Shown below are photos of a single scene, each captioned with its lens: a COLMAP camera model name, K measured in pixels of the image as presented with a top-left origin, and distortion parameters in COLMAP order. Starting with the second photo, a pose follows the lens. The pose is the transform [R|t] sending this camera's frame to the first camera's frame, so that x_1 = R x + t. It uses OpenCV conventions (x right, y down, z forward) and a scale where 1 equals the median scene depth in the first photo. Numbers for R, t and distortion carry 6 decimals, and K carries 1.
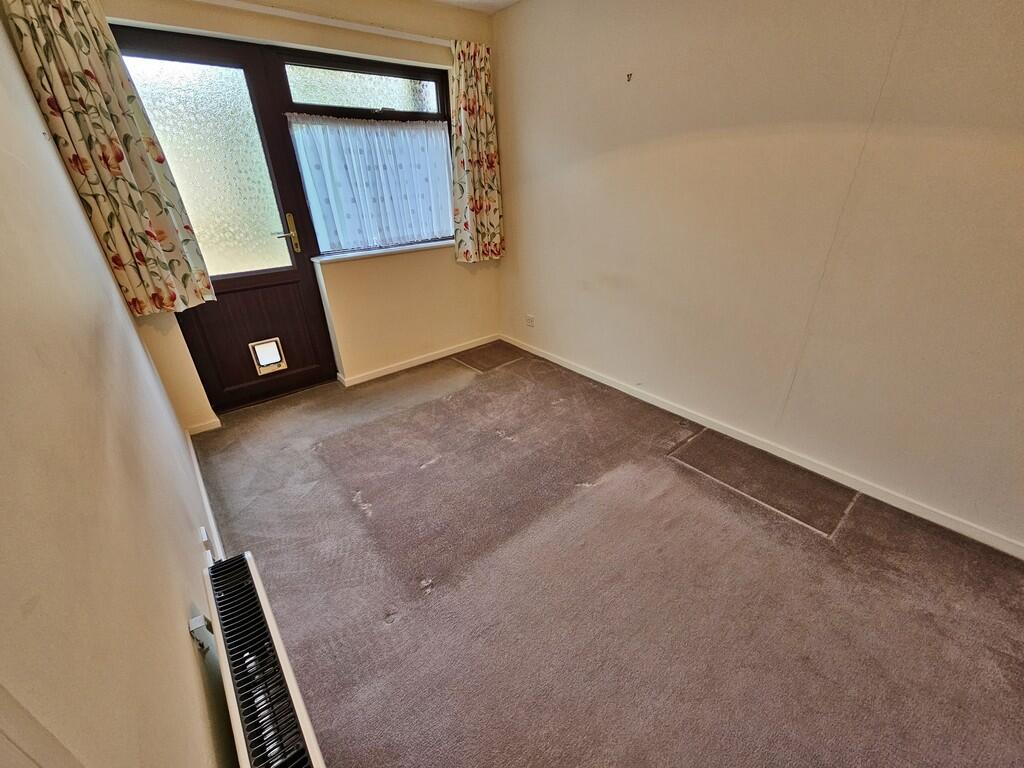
lens RADIAL K [[419.1, 0, 512.0], [0, 419.1, 384.0], [0, 0, 1]] dist [0.000771, 0.001257]
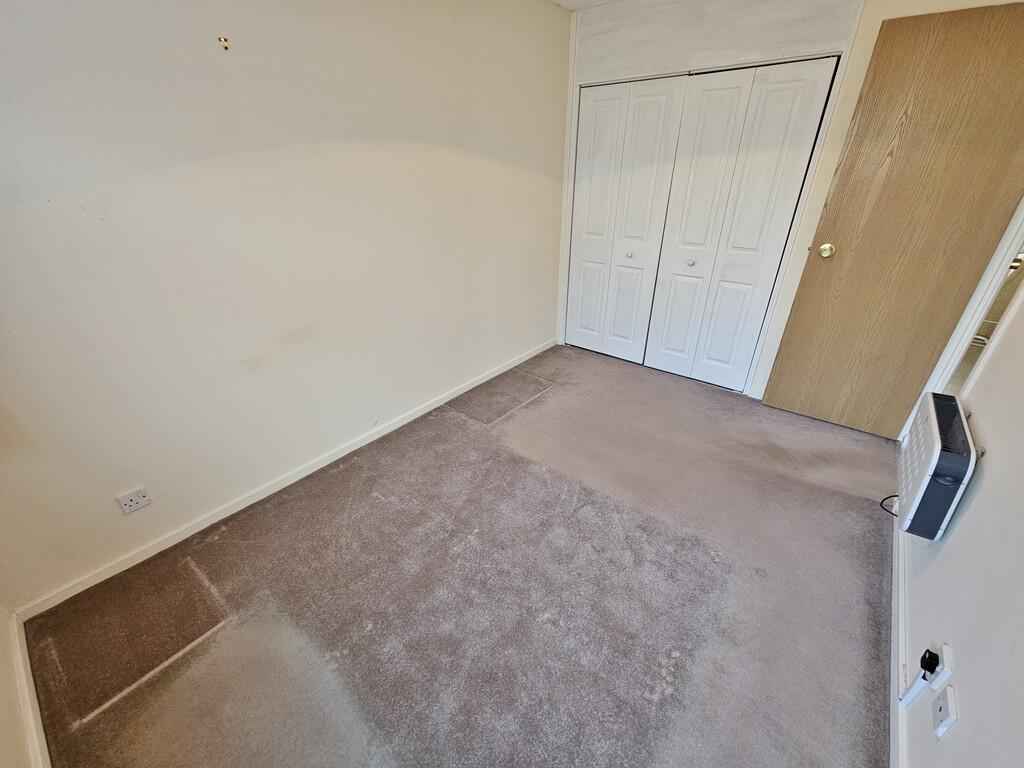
lens RADIAL K [[419.1, 0, 512.0], [0, 419.1, 384.0], [0, 0, 1]] dist [0.000771, 0.001257]
pose [[-0.190216, -0.431403, 0.881878, -0.476506], [0.451197, 0.759375, 0.468797, -0.331222], [-0.871917, 0.487074, 0.050202, 0.626918]]
